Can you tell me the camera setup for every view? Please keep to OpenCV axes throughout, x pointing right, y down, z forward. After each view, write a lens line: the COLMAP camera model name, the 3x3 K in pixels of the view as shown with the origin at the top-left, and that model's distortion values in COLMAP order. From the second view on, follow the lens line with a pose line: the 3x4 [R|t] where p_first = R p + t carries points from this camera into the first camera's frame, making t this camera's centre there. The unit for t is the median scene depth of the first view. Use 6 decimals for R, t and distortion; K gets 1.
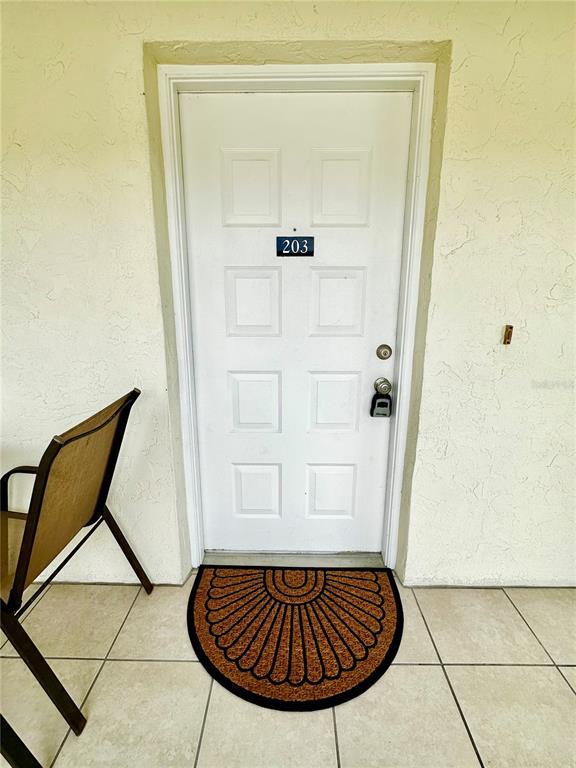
lens RADIAL K [[356.4, 0, 288.0], [0, 356.4, 384.0], [0, 0, 1]] dist [0.001346, -0.000156]
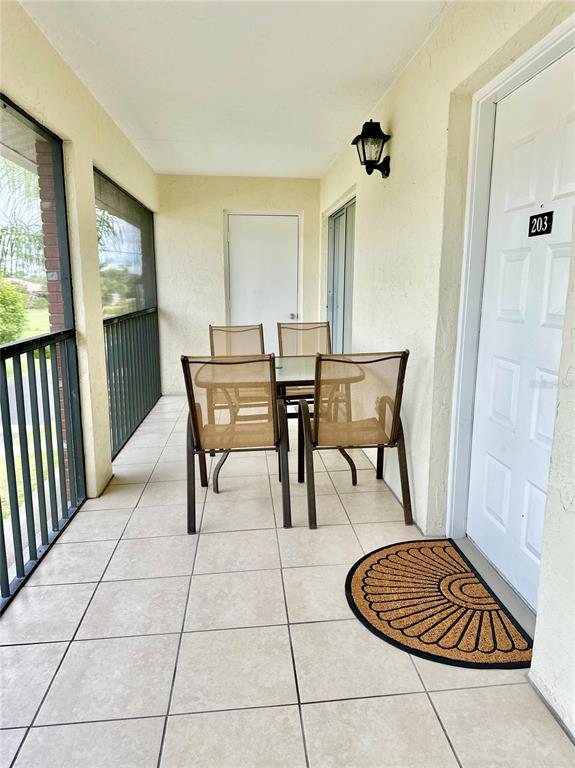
lens RADIAL K [[532.8, 0, 287.5], [0, 532.8, 384.0], [0, 0, 1]] dist [-0.000586, -0.001453]
pose [[0.096005, 0.182644, -0.978481, 1.342729], [-0.223820, 0.961809, 0.157571, -0.069453], [0.969891, 0.203876, 0.133218, 0.288387]]
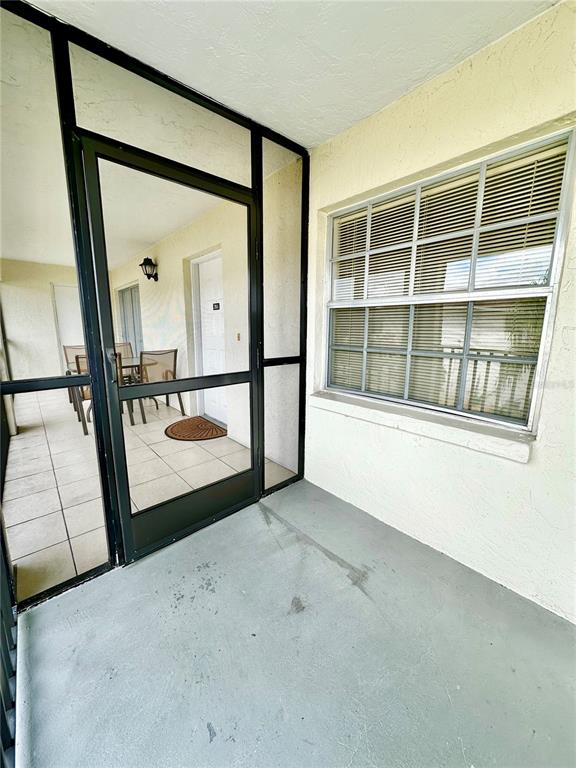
lens RADIAL K [[304.7, 0, 288.0], [0, 304.7, 384.0], [0, 0, 1]] dist [0.000018, 0.000017]
pose [[0.661756, 0.135323, -0.737405, 2.359153], [-0.171026, 0.984889, 0.027259, 0.073164], [0.729951, 0.108077, 0.674901, -0.197872]]
